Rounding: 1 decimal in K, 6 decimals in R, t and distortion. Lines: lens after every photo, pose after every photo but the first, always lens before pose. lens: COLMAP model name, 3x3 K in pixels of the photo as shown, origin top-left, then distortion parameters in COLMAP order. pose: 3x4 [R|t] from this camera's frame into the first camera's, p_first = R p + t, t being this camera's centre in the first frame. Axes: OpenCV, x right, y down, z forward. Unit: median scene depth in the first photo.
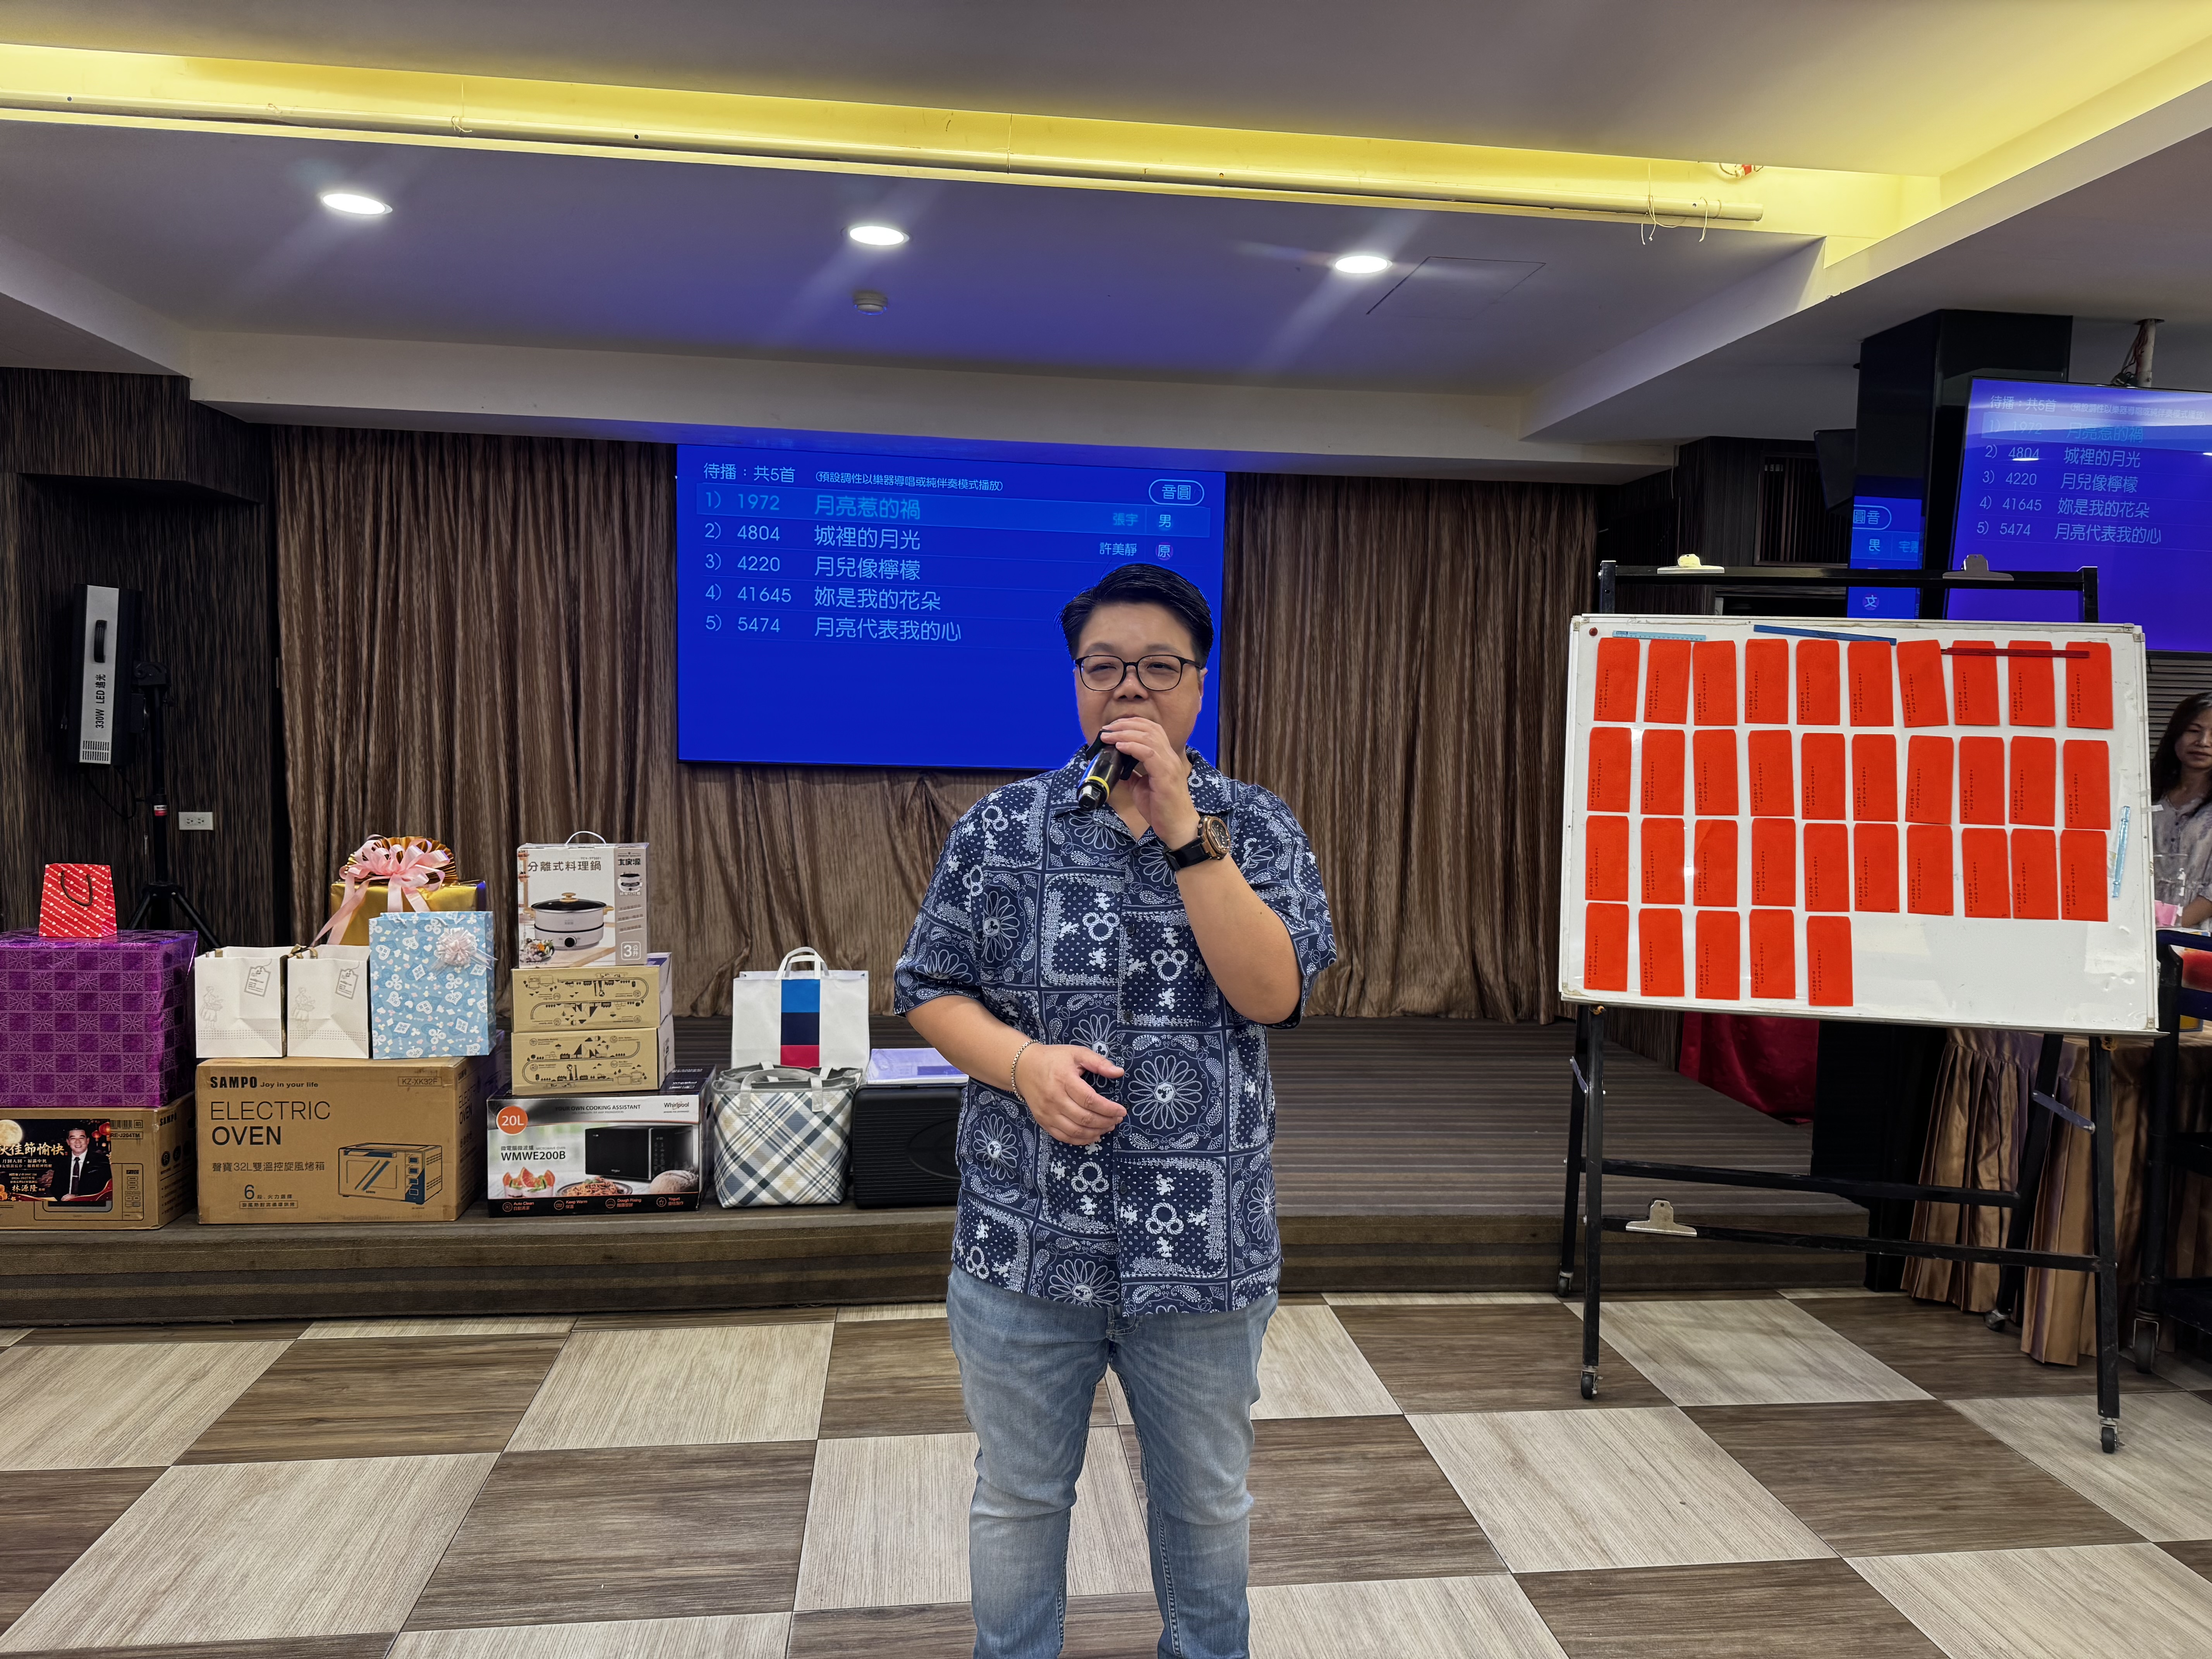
lens RADIAL K [[1522.8, 0, 1115.2], [0, 1522.8, 837.2], [0, 0, 1]] dist [0.127621, -0.173027]
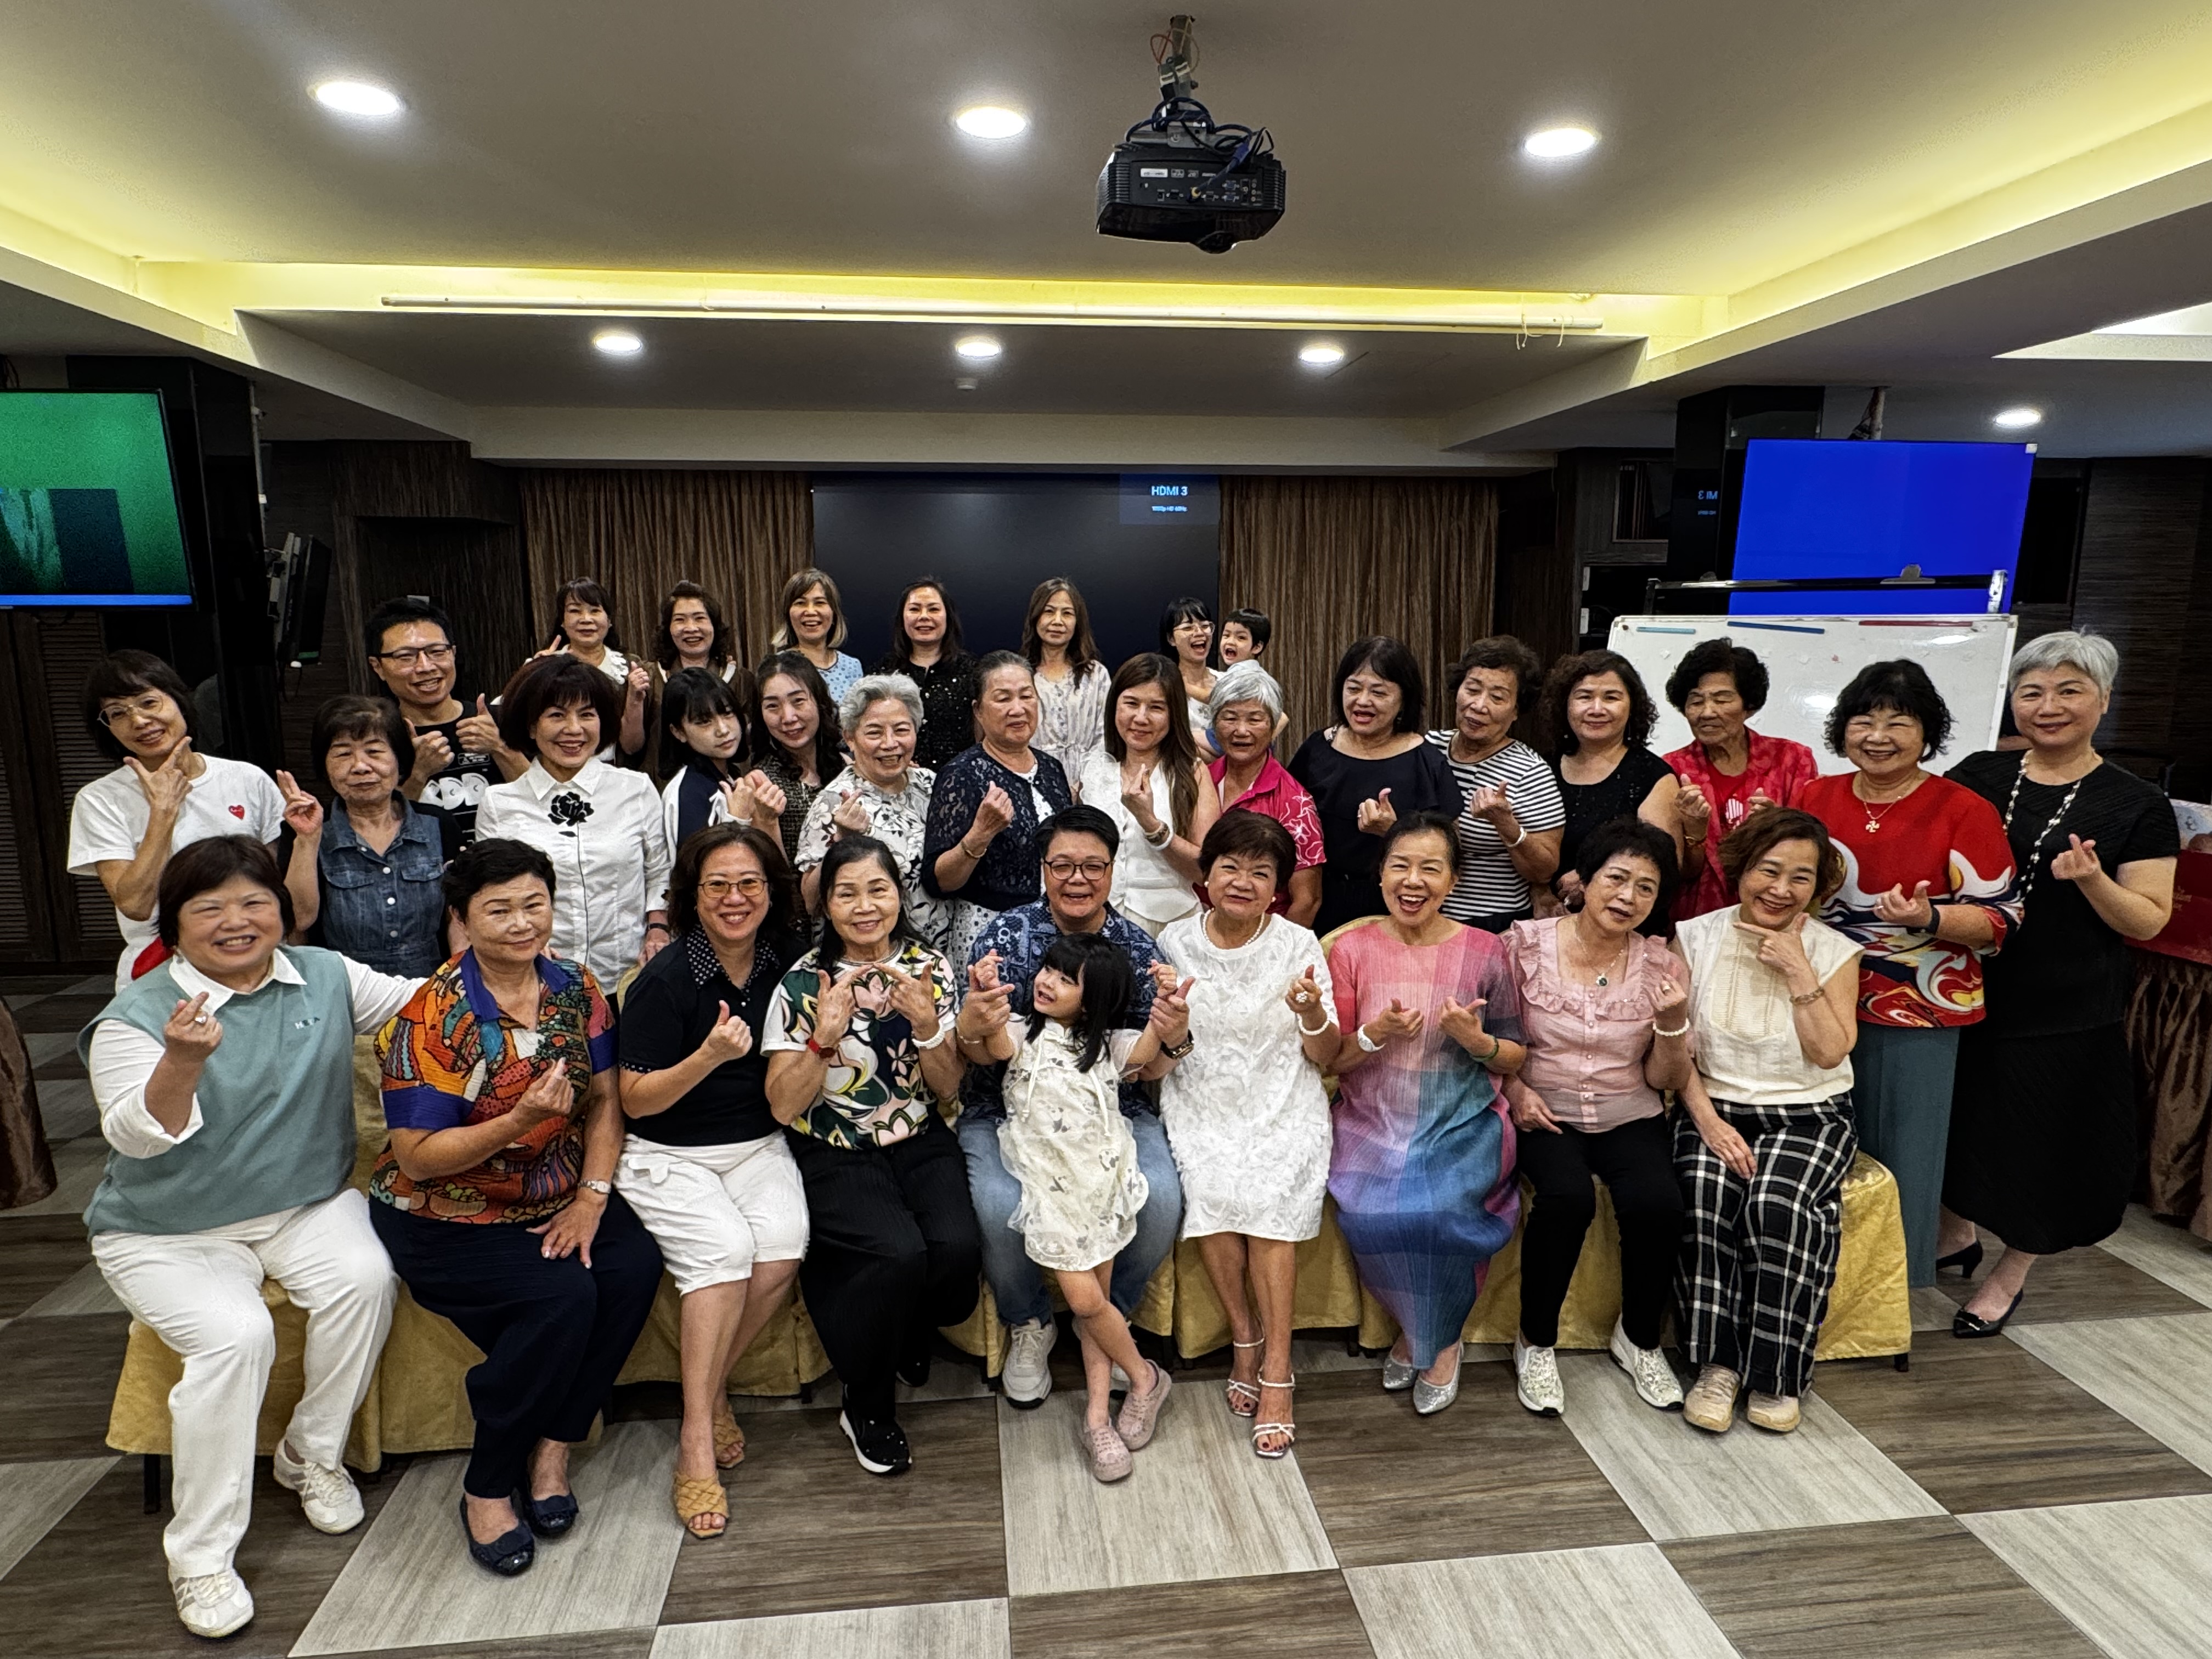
lens RADIAL K [[1295.7, 0, 1089.5], [0, 1295.7, 802.6], [0, 0, 1]] dist [-0.003221, -0.001424]
pose [[0.999551, -0.023344, -0.018758, -0.027954], [0.024611, 0.997217, 0.070379, -0.038640], [0.017063, -0.070809, 0.997344, -0.147635]]
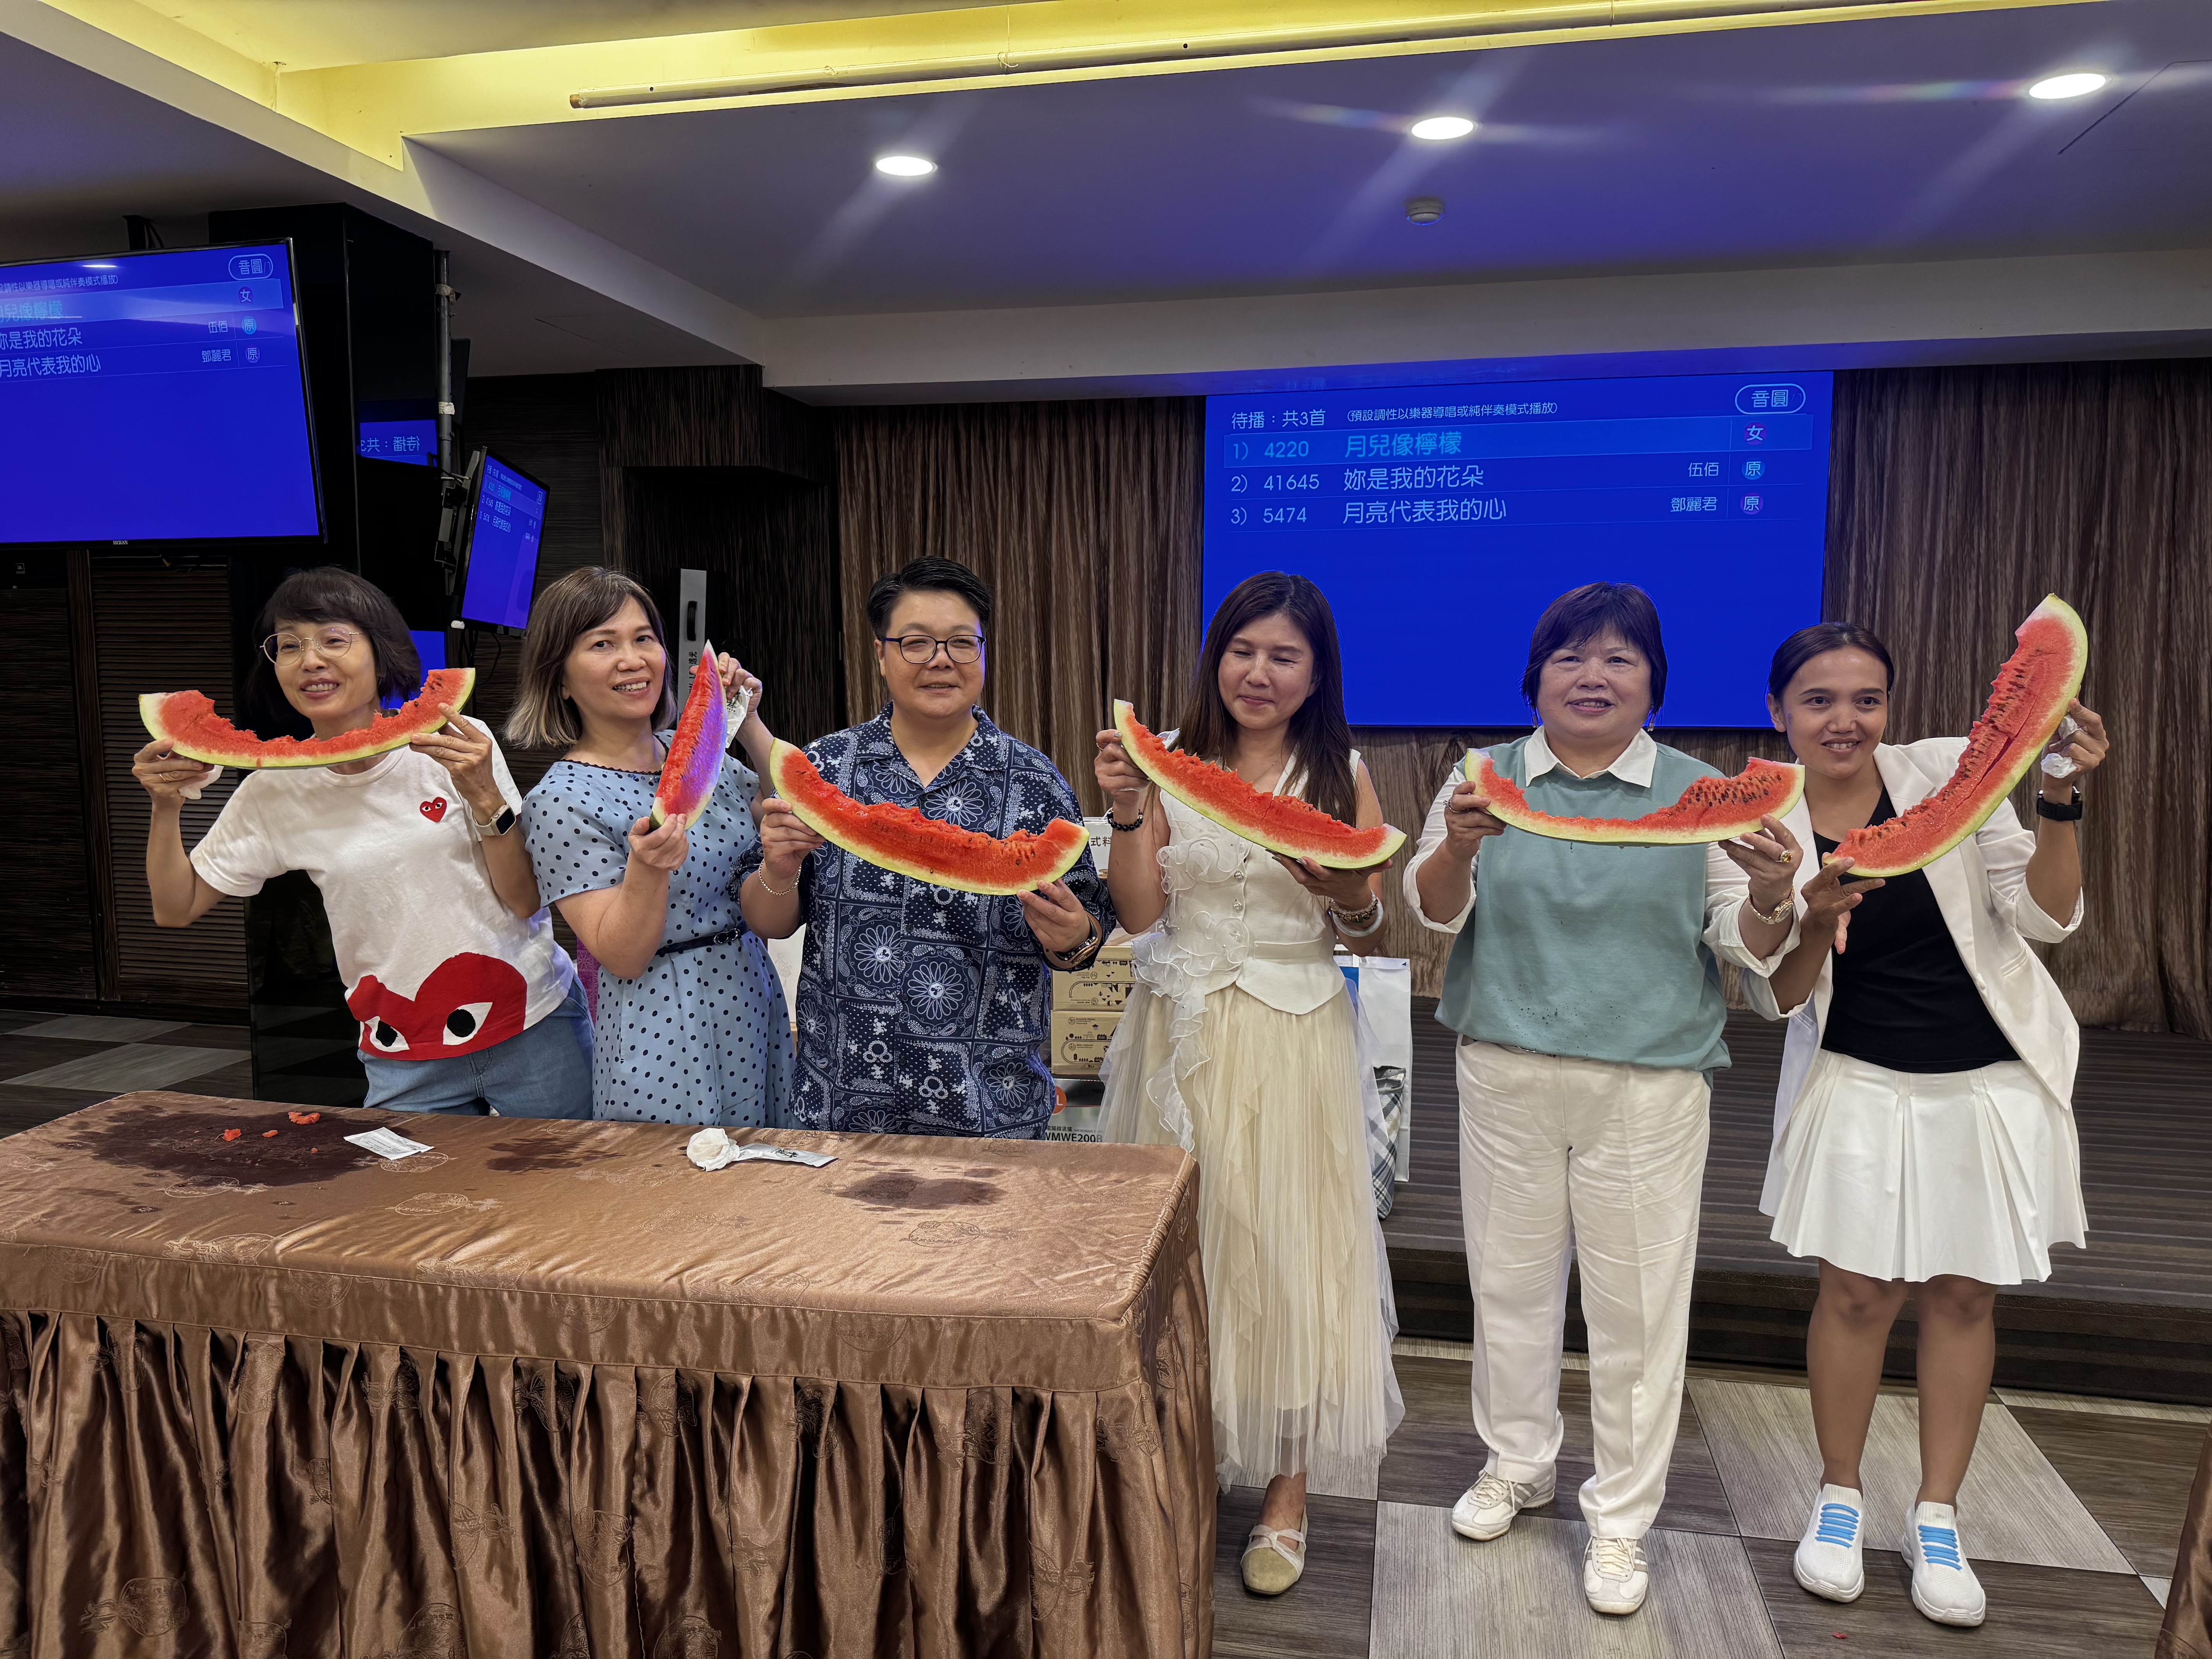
lens RADIAL K [[1522.8, 0, 1115.2], [0, 1522.8, 837.2], [0, 0, 1]] dist [0.127621, -0.173027]
pose [[0.948800, 0.012437, -0.315632, -0.031479], [-0.002990, 0.999533, 0.030396, -0.008180], [0.315862, -0.027896, 0.948395, 0.066865]]
